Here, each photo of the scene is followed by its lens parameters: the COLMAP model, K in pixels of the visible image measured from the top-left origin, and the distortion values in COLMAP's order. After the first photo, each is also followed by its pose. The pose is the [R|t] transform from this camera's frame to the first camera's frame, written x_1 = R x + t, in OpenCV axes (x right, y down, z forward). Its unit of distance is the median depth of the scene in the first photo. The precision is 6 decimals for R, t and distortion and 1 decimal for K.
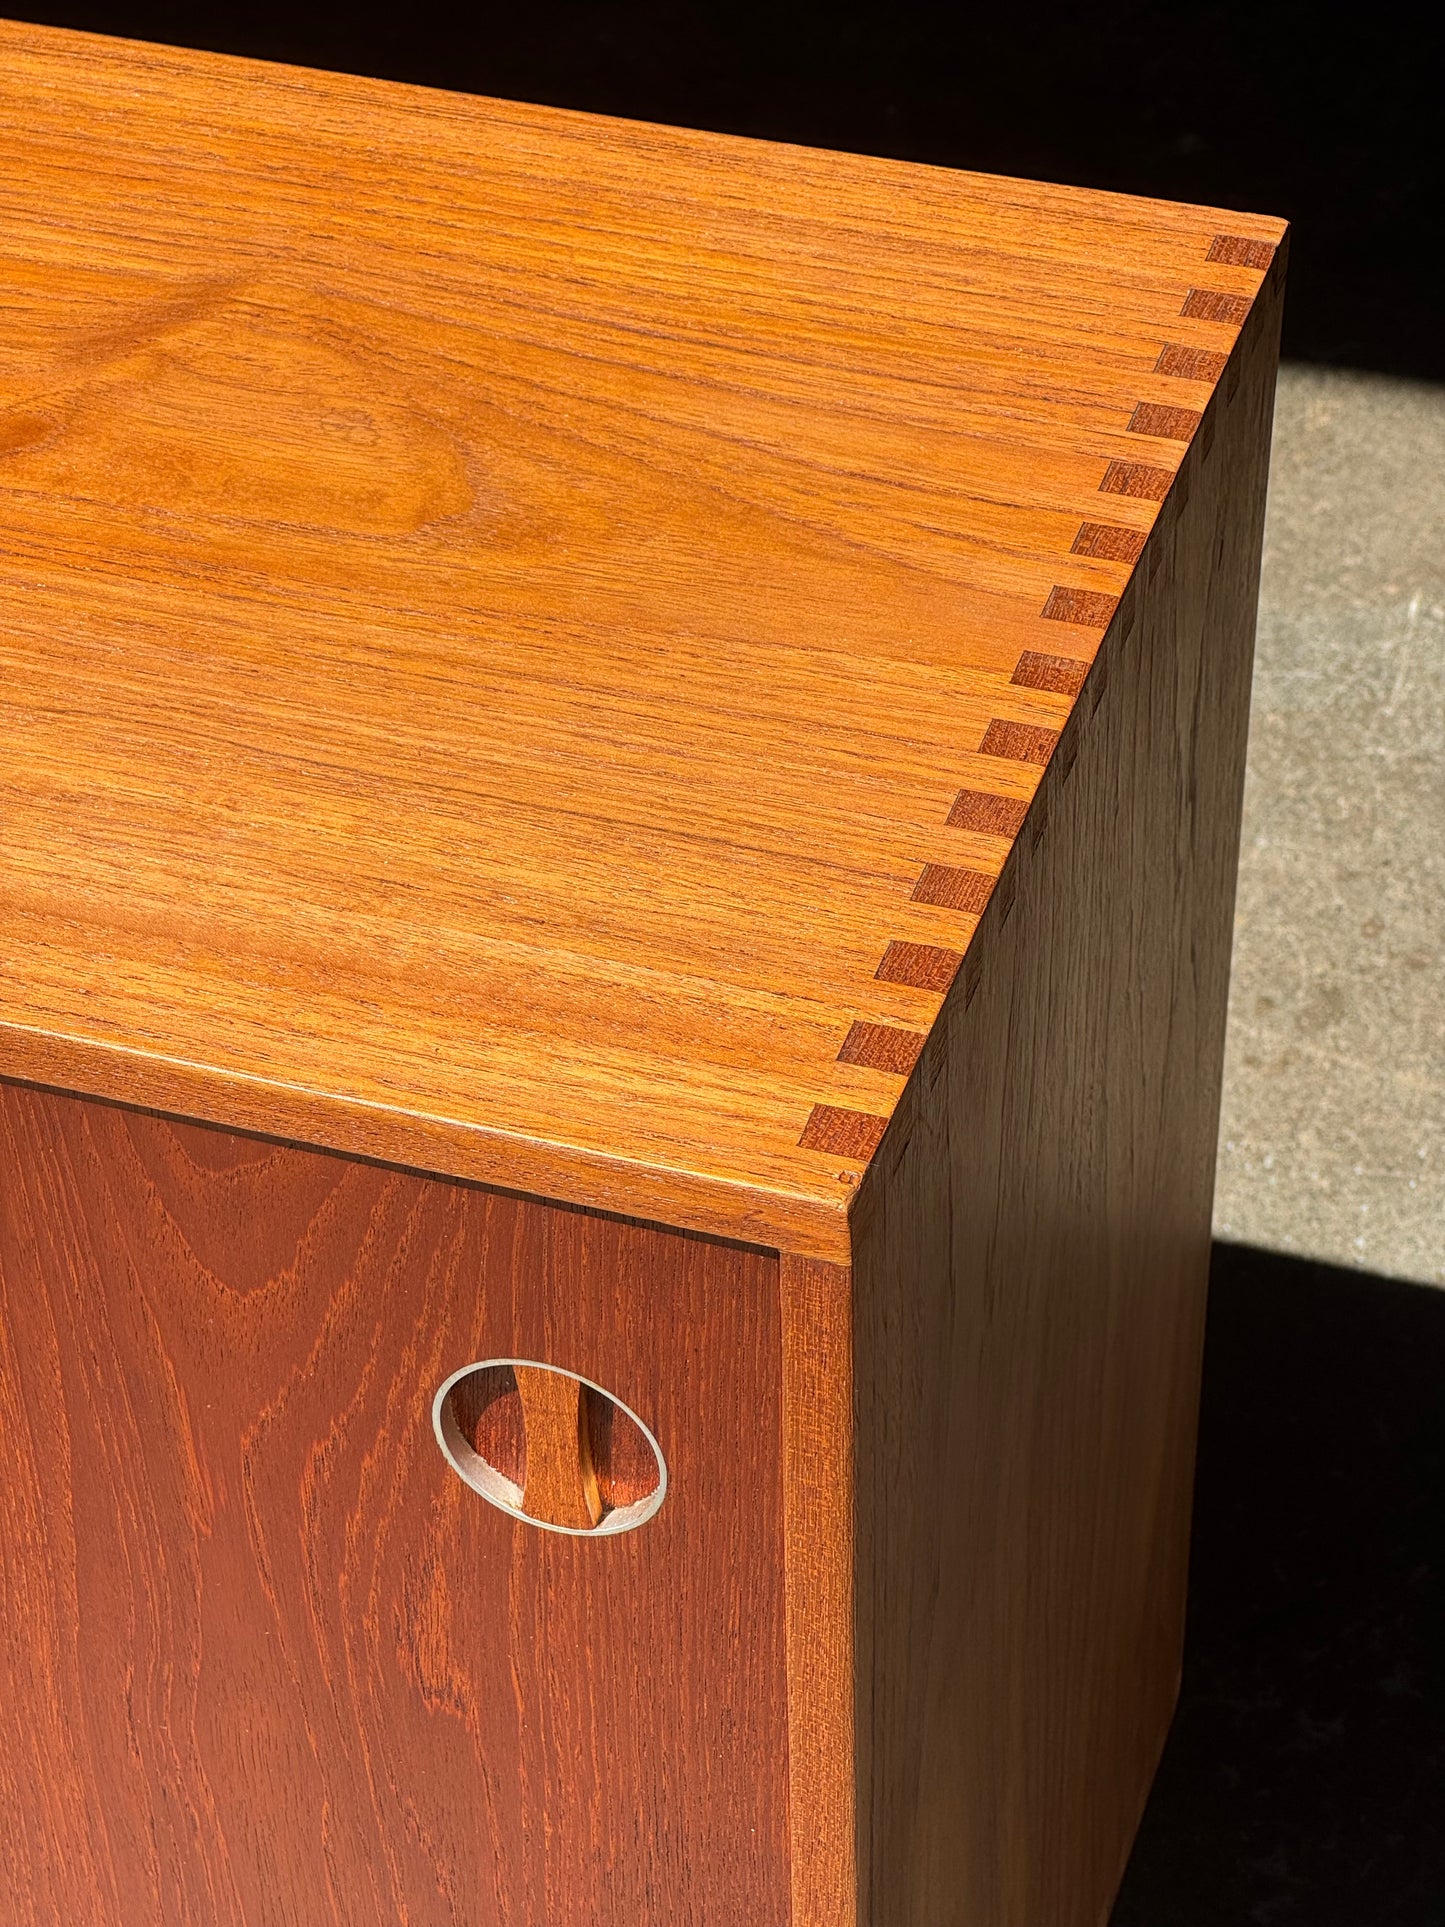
lens RADIAL K [[4324.7, 0, 725.8], [0, 4324.7, 953.3], [0, 0, 1]] dist [0.133926, 0.000000]
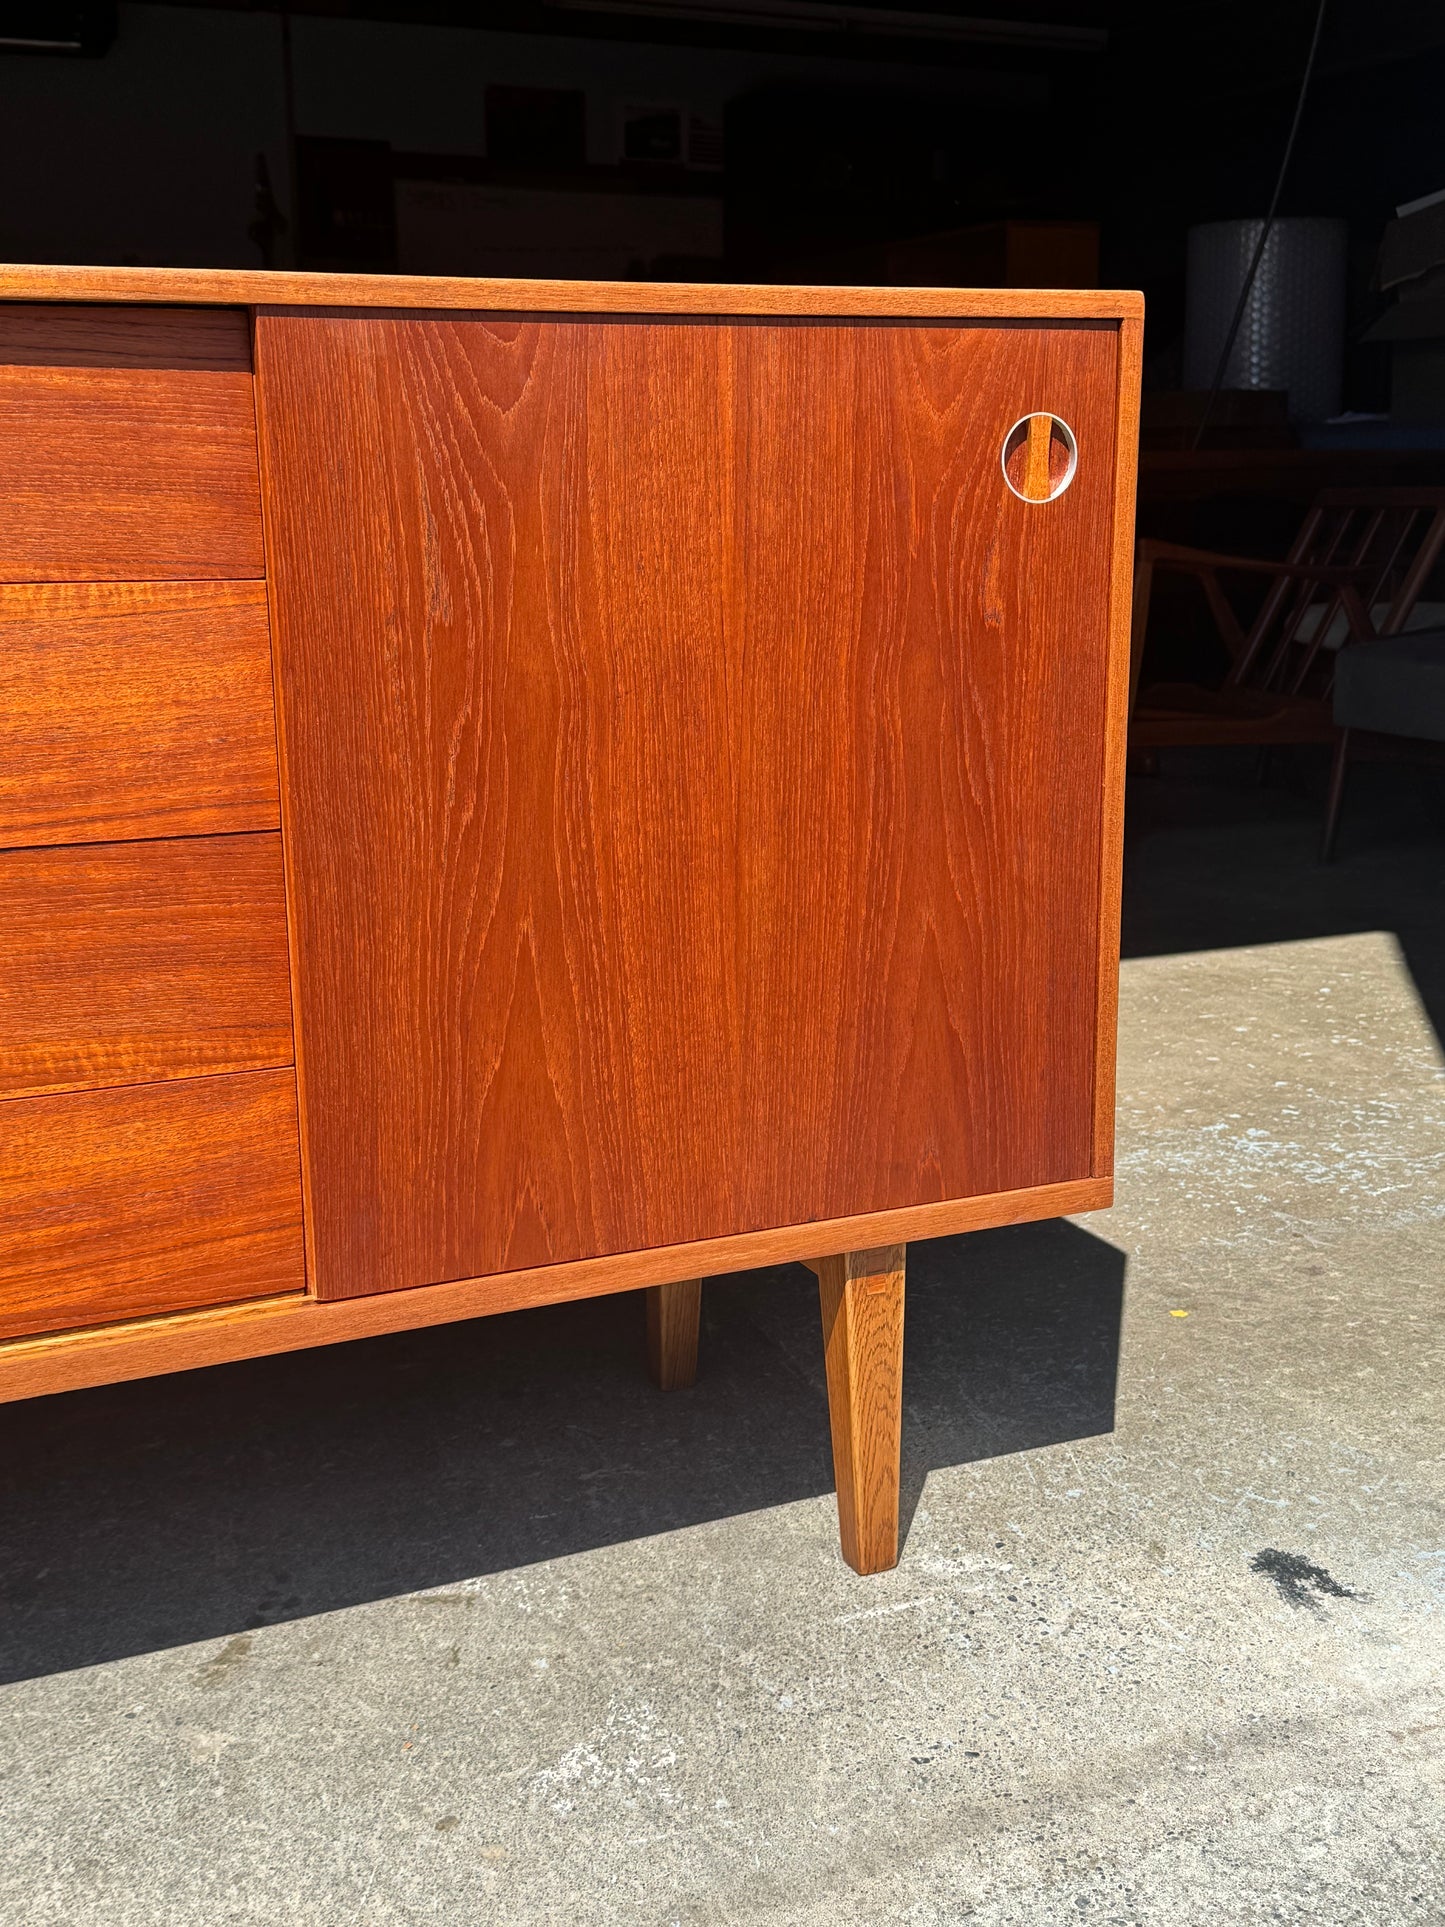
lens RADIAL K [[2181.2, 0, 725.2], [0, 2181.2, 969.0], [0, 0, 1]] dist [0.107930, 0.000000]
pose [[0.738125, -0.141829, 0.659588, -1.167201], [0.442623, 0.839641, -0.314781, 0.742498], [-0.509172, 0.524297, 0.682537, 0.286912]]
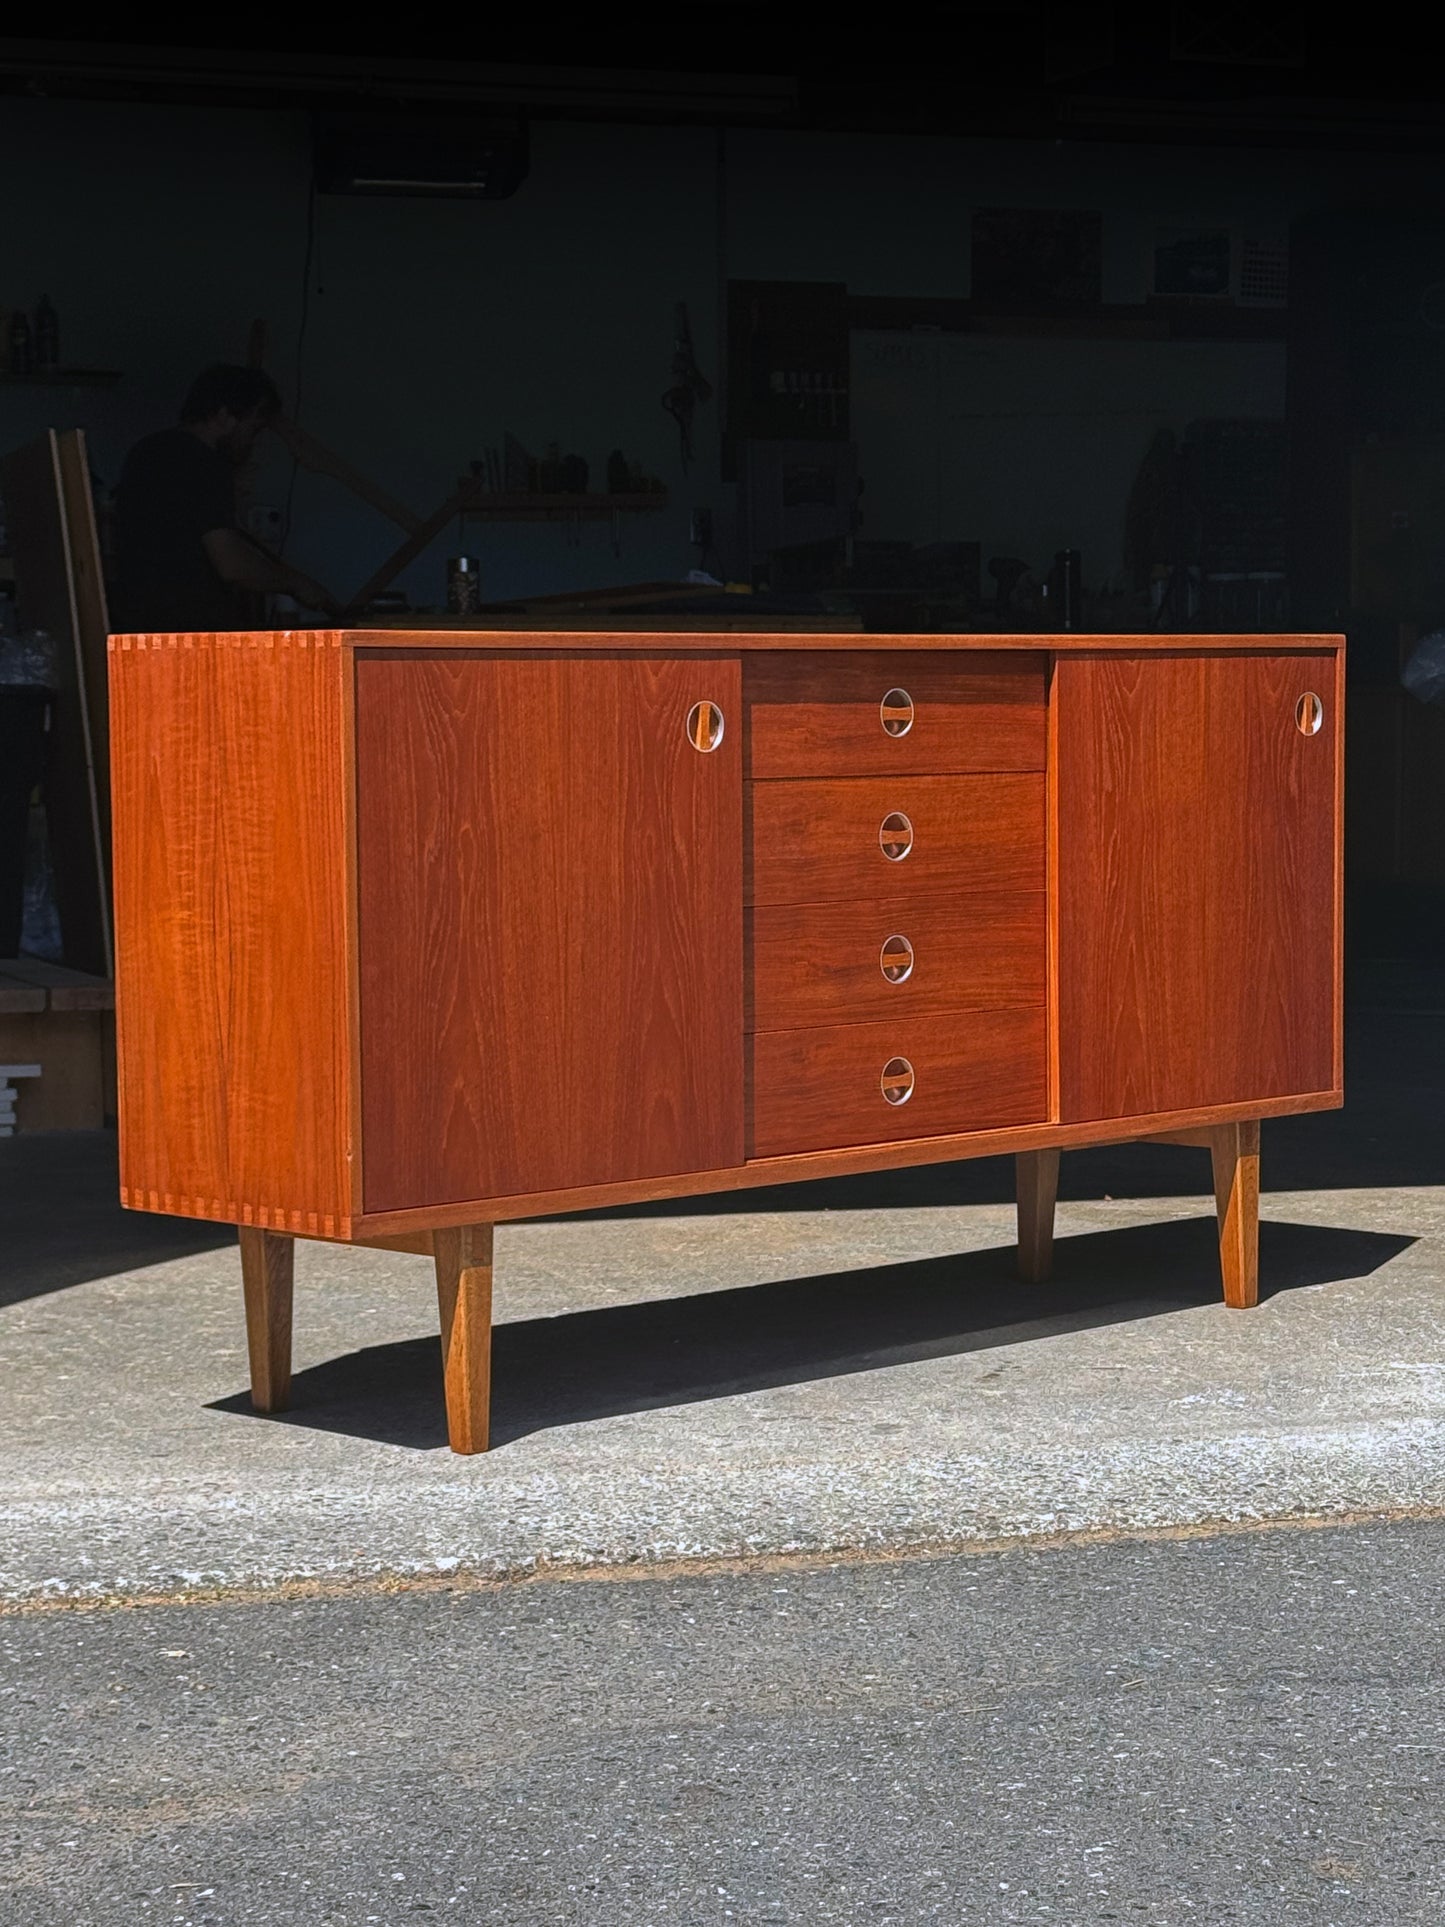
lens RADIAL K [[3915.9, 0, 737.9], [0, 3915.9, 1004.8], [0, 0, 1]] dist [0.117249, 0.000000]
pose [[0.452185, -0.057648, 0.890059, -4.924498], [0.588370, 0.769269, -0.249091, 1.233216], [-0.670336, 0.636319, 0.381770, -0.230634]]
